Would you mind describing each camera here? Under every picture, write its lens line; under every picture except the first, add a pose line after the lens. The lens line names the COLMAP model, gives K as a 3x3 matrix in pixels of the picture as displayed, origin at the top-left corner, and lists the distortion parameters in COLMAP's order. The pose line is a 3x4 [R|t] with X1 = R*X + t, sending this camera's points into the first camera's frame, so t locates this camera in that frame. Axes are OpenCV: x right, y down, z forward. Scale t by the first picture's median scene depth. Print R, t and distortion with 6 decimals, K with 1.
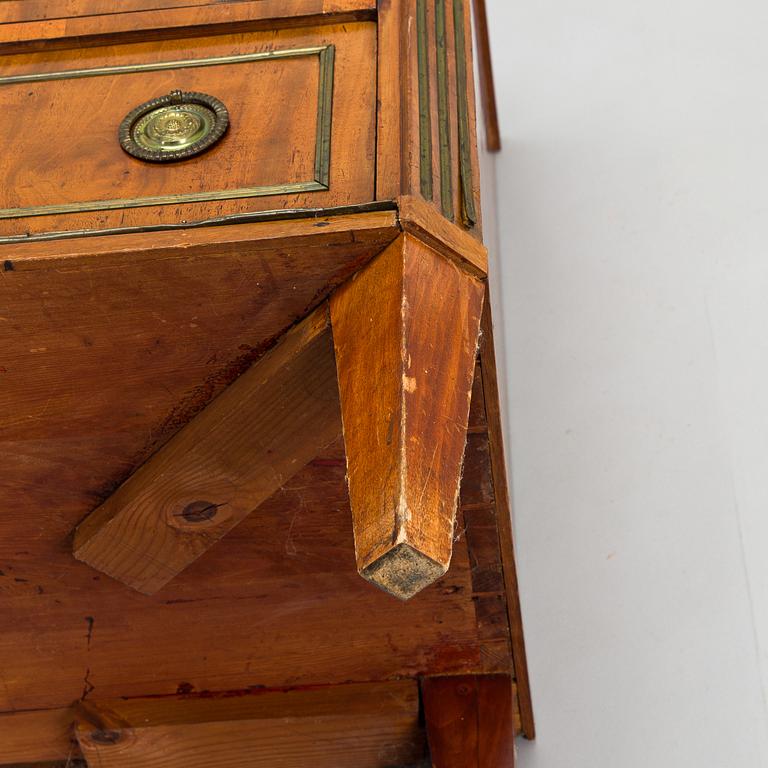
lens RADIAL K [[2171.9, 0, 384.0], [0, 2171.9, 384.0], [0, 0, 1]] dist [0.043698, 1.173094]
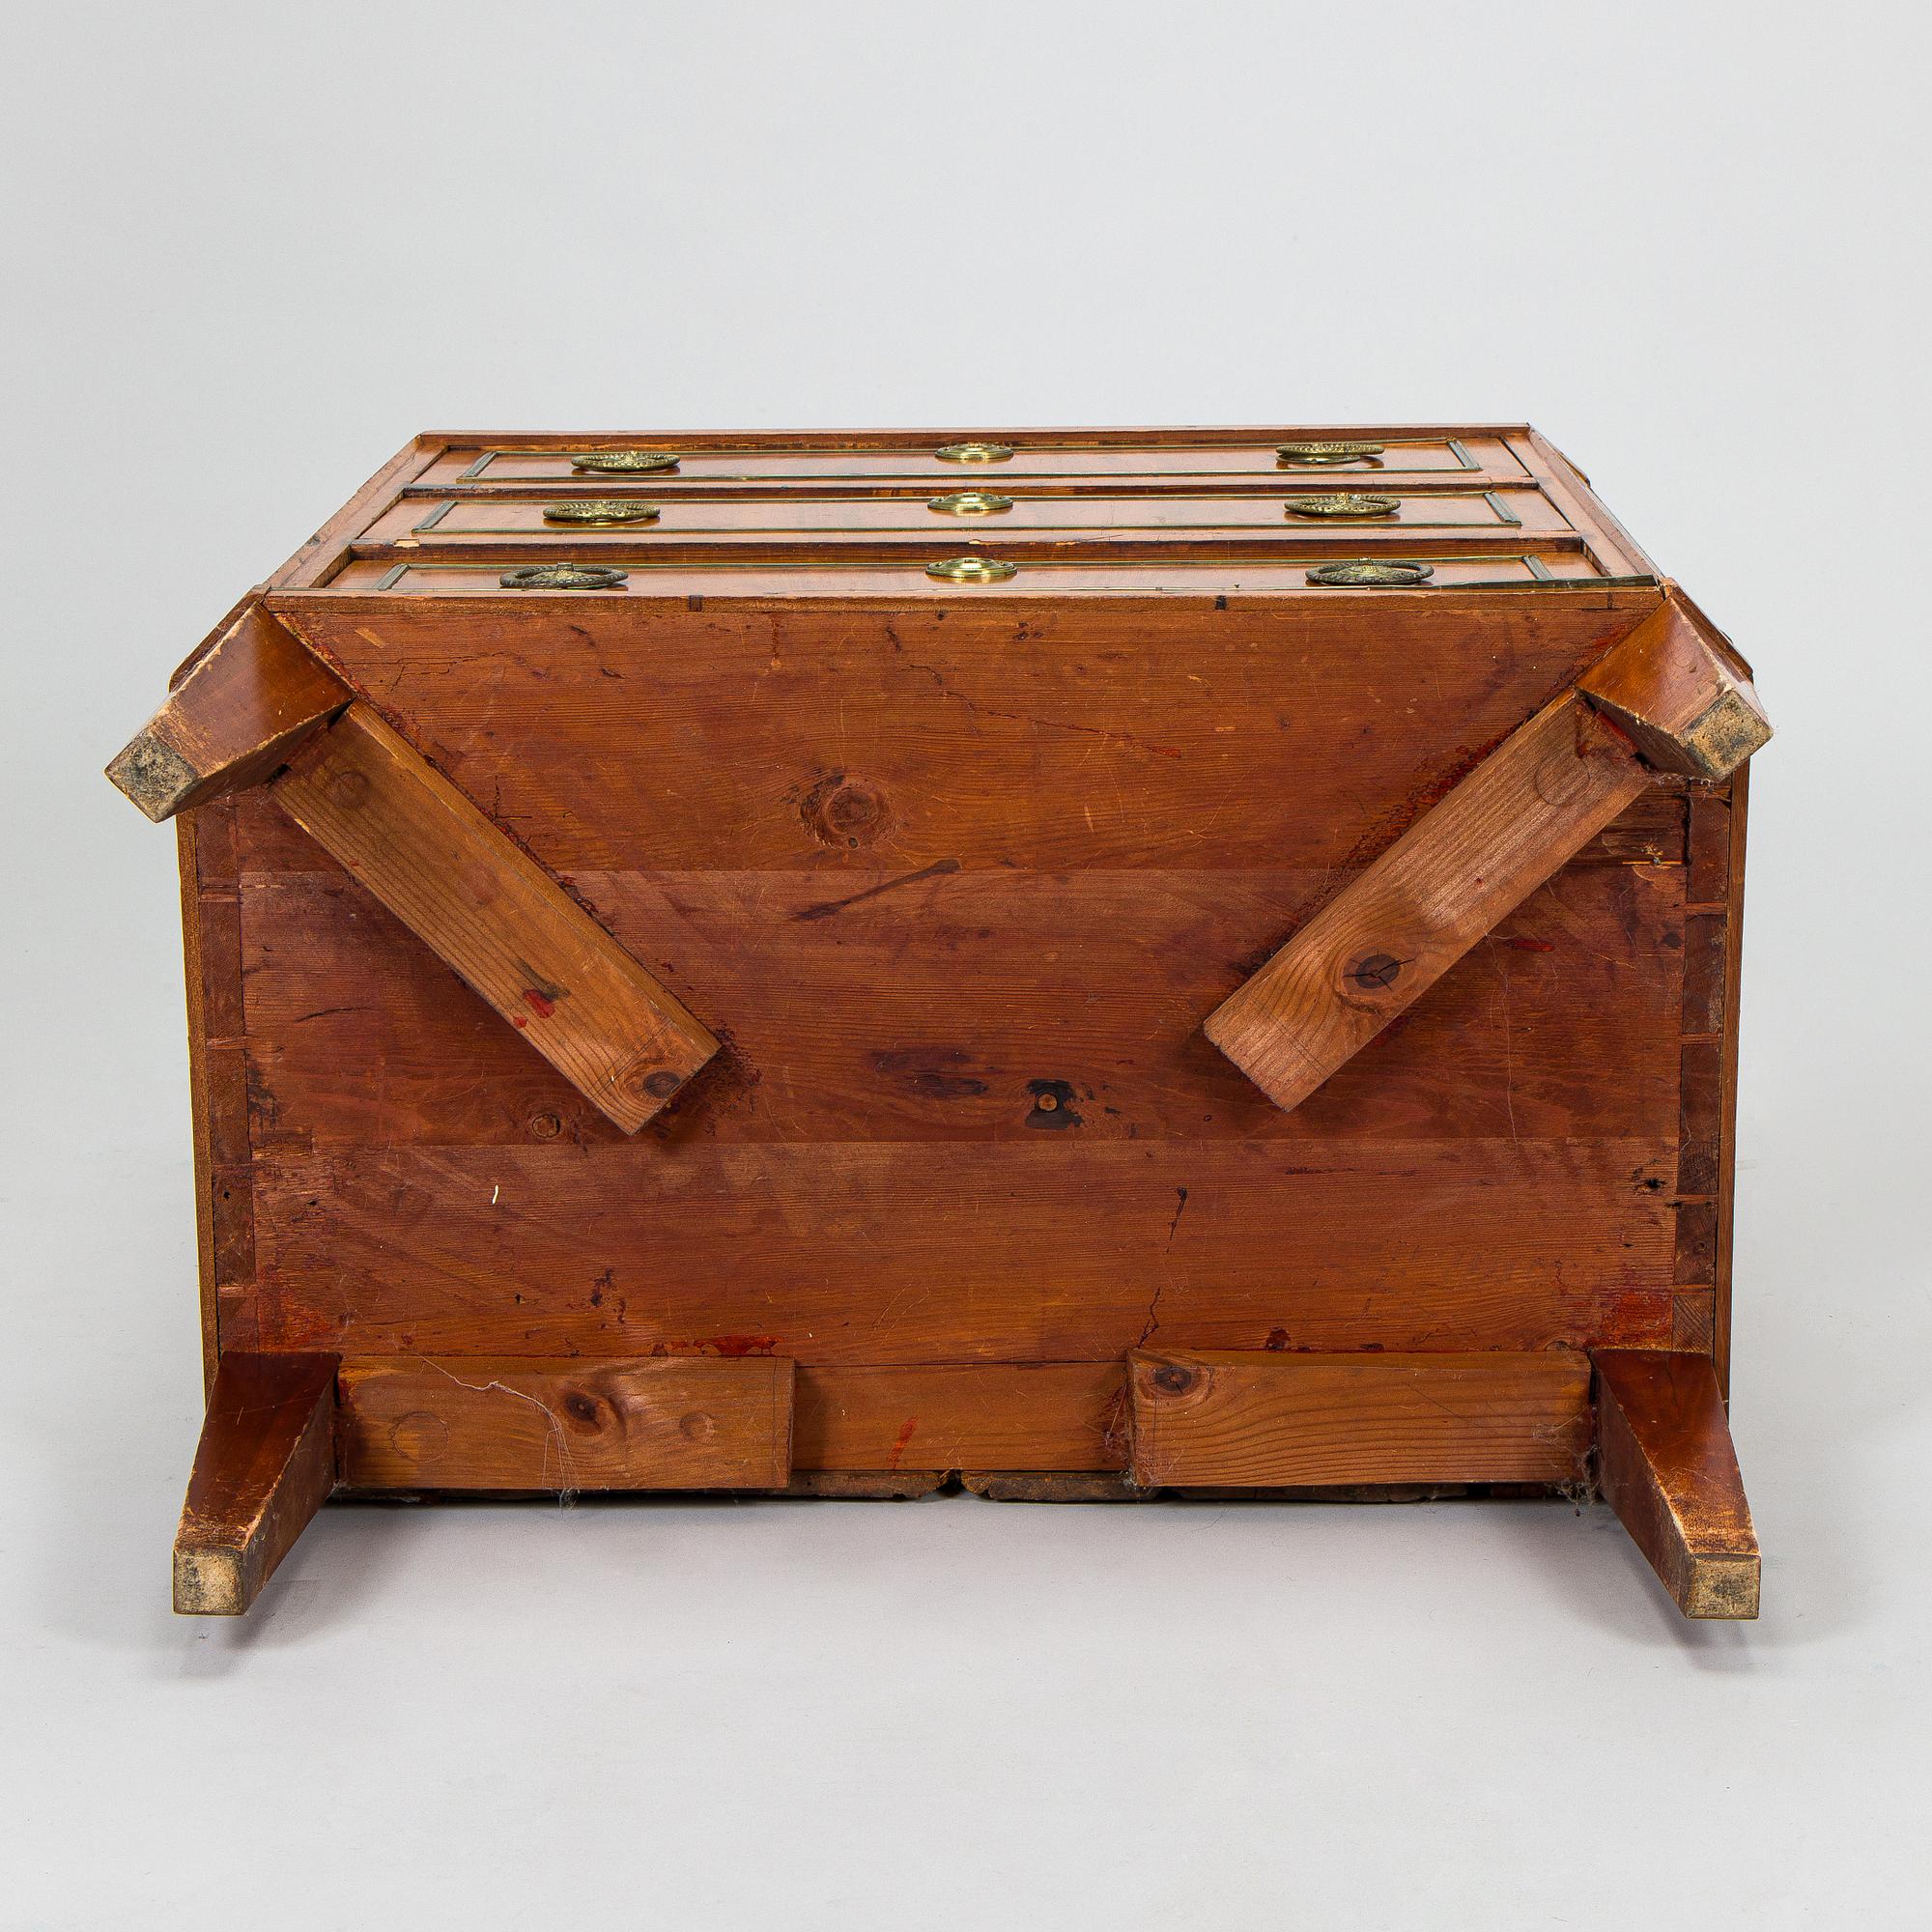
lens RADIAL K [[5463.8, 0, 966.0], [0, 5463.8, 966.0], [0, 0, 1]] dist [0.043698, 1.173094]
pose [[0.993250, 0.107653, 0.043182, -0.316162], [-0.068320, 0.843836, -0.532234, 1.123520], [-0.093735, 0.525691, 0.845495, -0.710048]]
